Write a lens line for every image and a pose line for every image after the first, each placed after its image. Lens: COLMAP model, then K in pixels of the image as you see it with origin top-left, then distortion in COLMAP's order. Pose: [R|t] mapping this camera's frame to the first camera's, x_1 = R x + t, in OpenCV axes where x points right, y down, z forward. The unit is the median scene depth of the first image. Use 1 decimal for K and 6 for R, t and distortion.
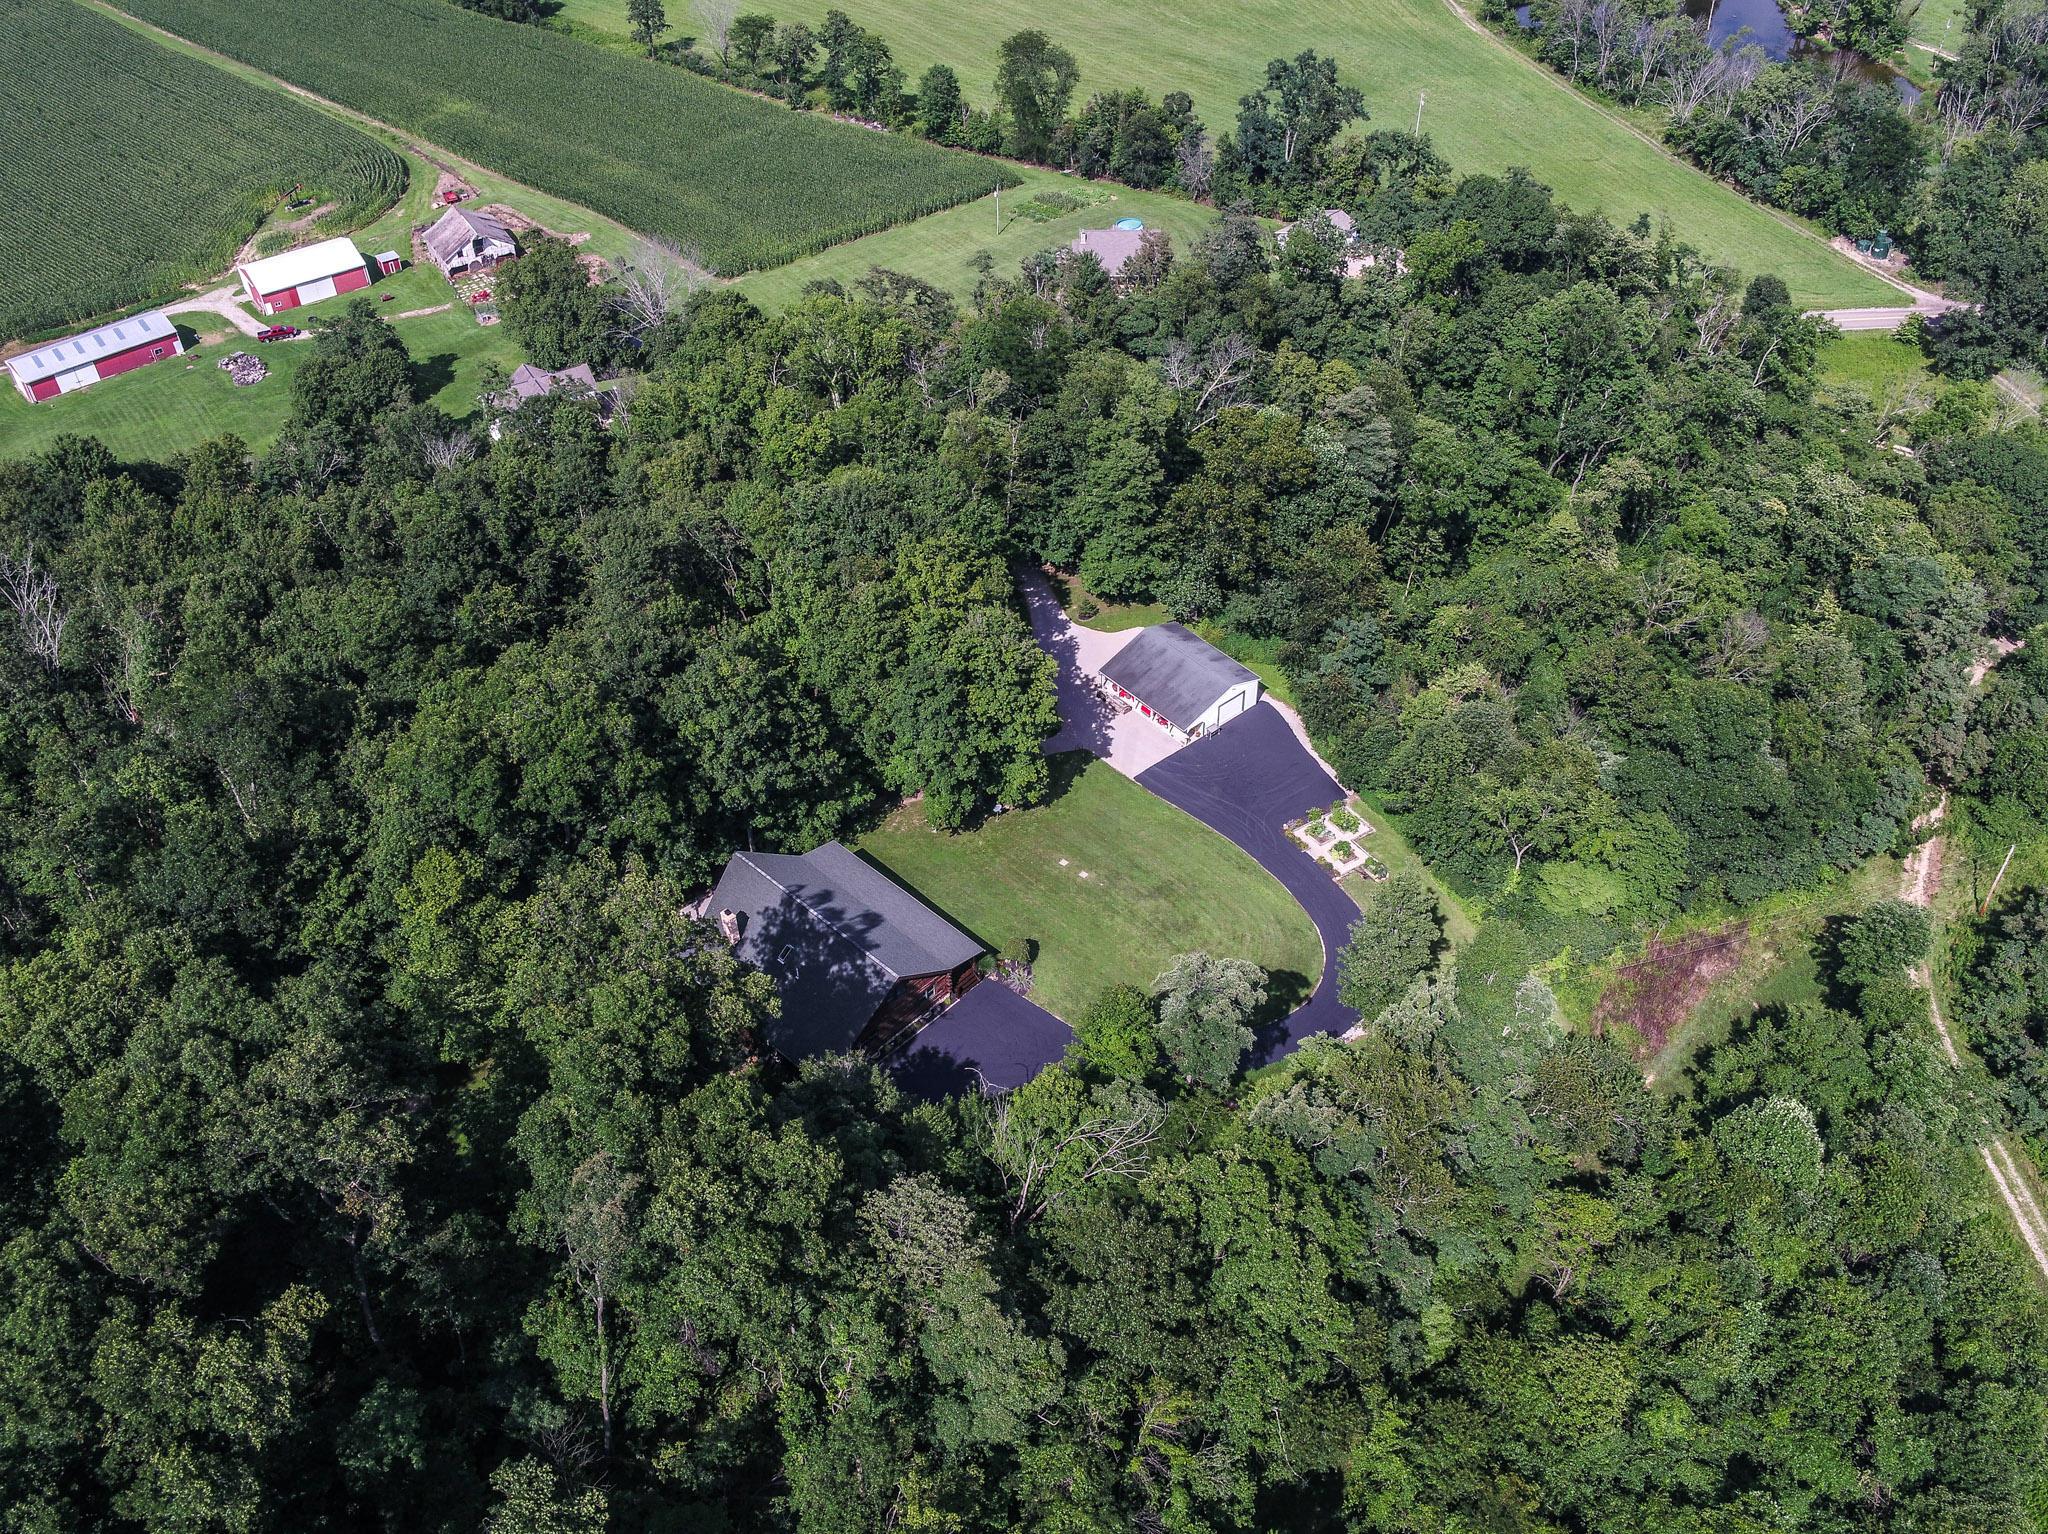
lens RADIAL K [[1799.9, 0, 1024.2], [0, 1799.9, 768.4], [0, 0, 1]] dist [-0.018604, 0.027536]
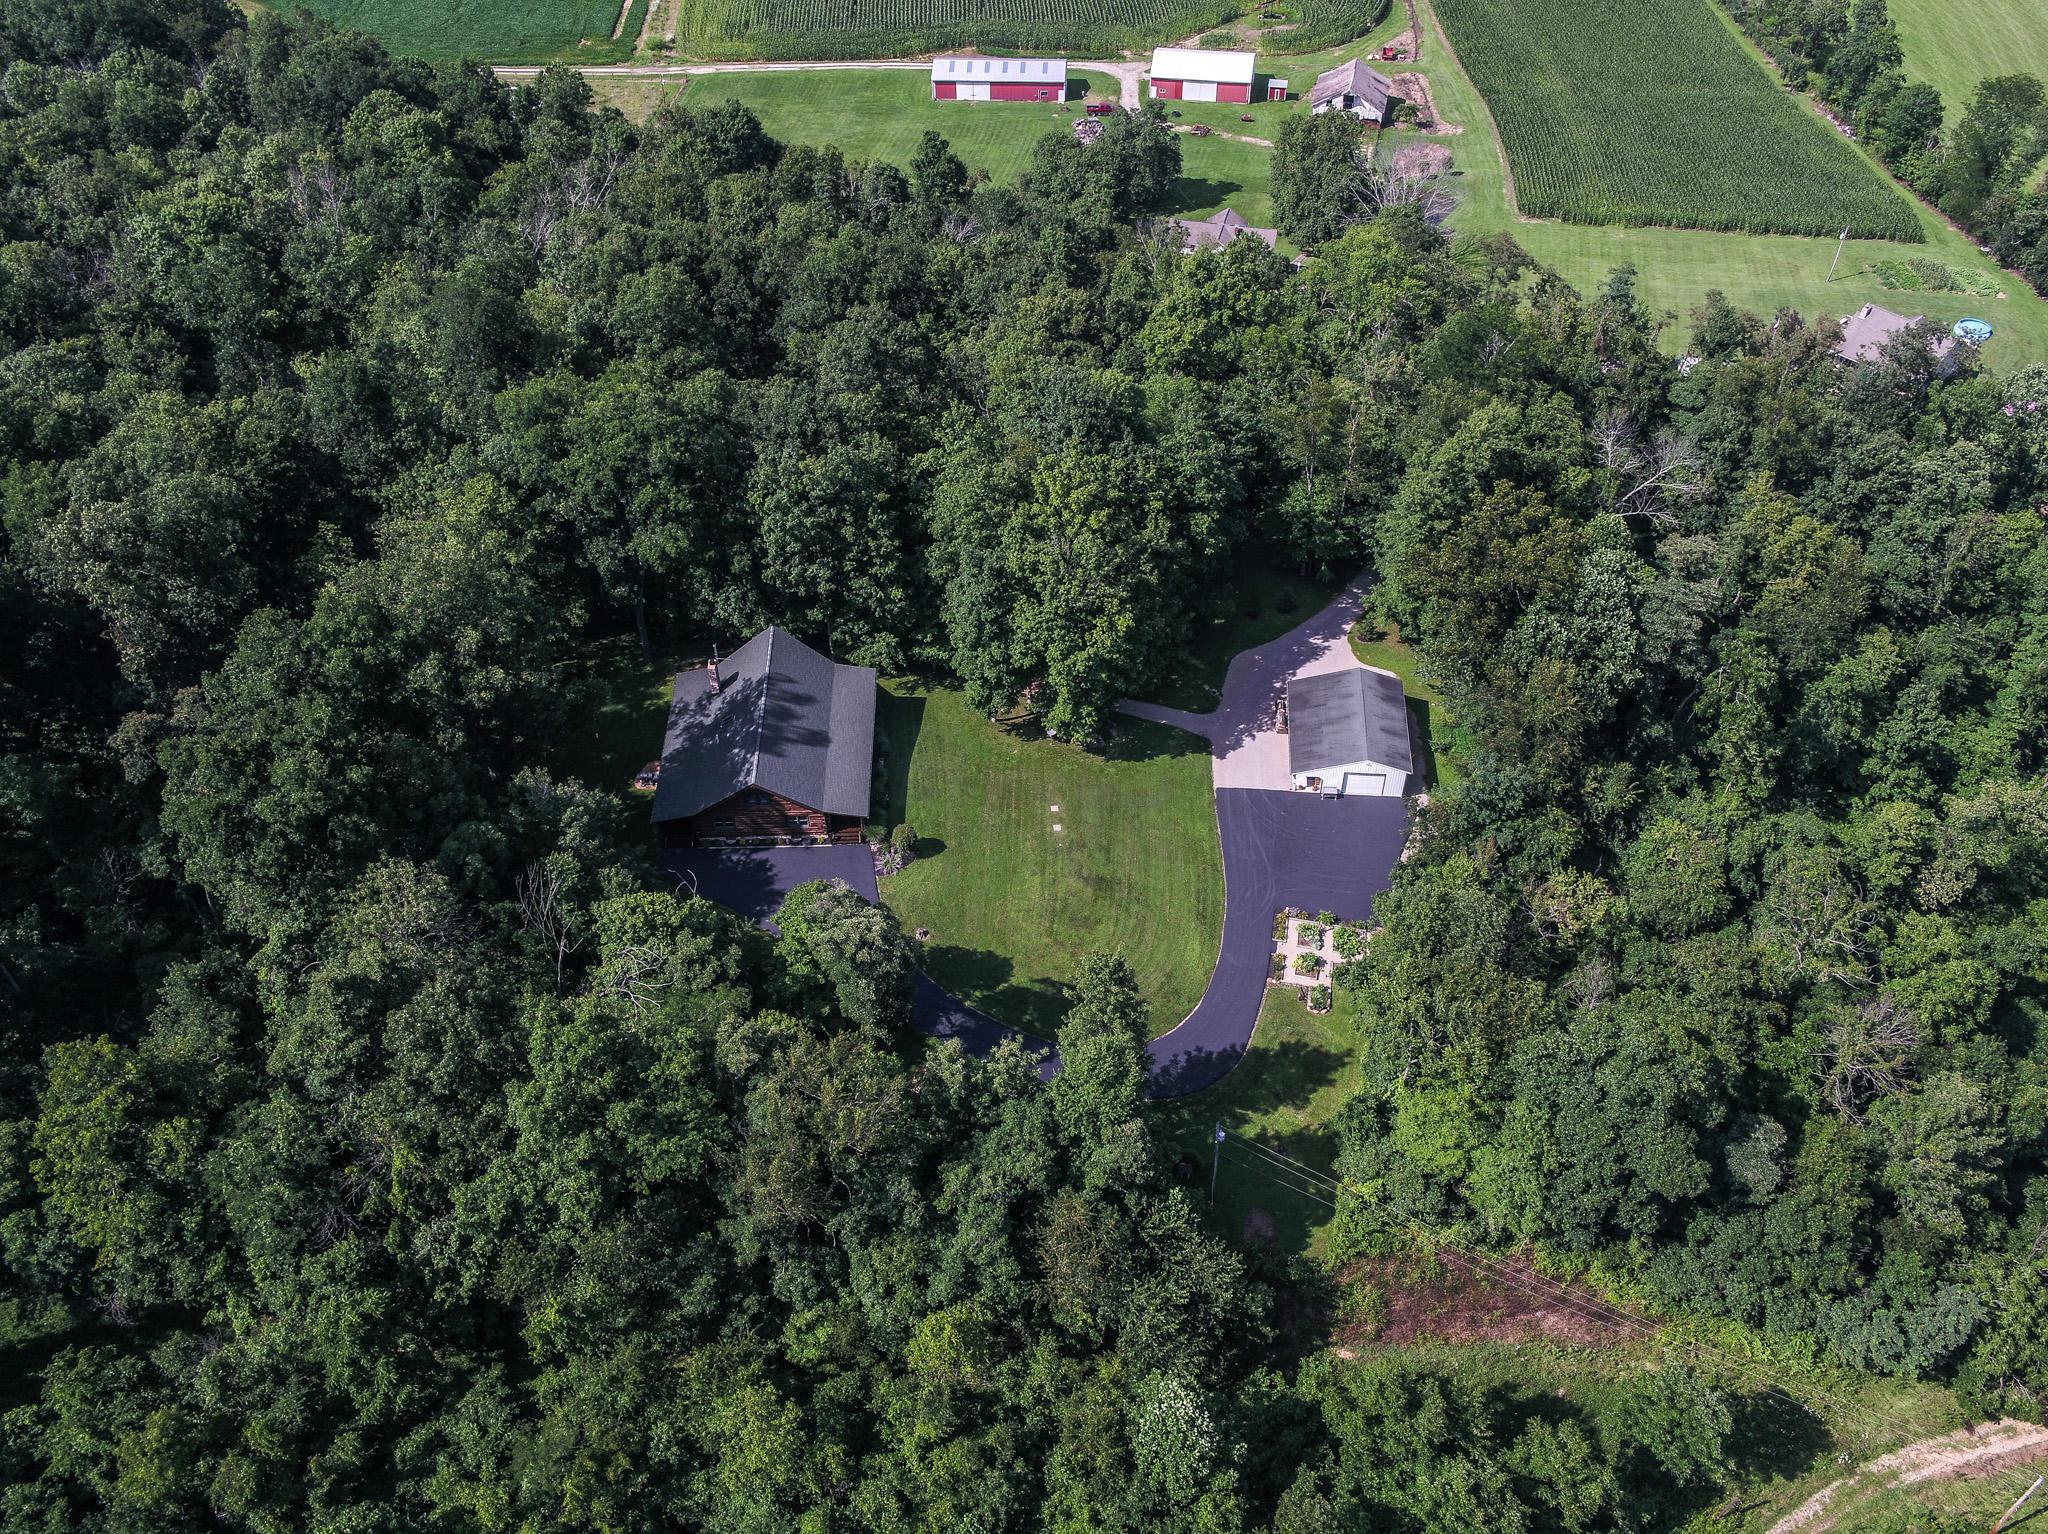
lens RADIAL K [[1799.9, 0, 1021.8], [0, 1799.9, 766.5], [0, 0, 1]] dist [-0.018604, 0.027536]
pose [[0.706655, 0.503248, -0.497374, 0.406450], [-0.472835, 0.858810, 0.197162, -0.127620], [0.526371, 0.095851, 0.844835, 0.129020]]
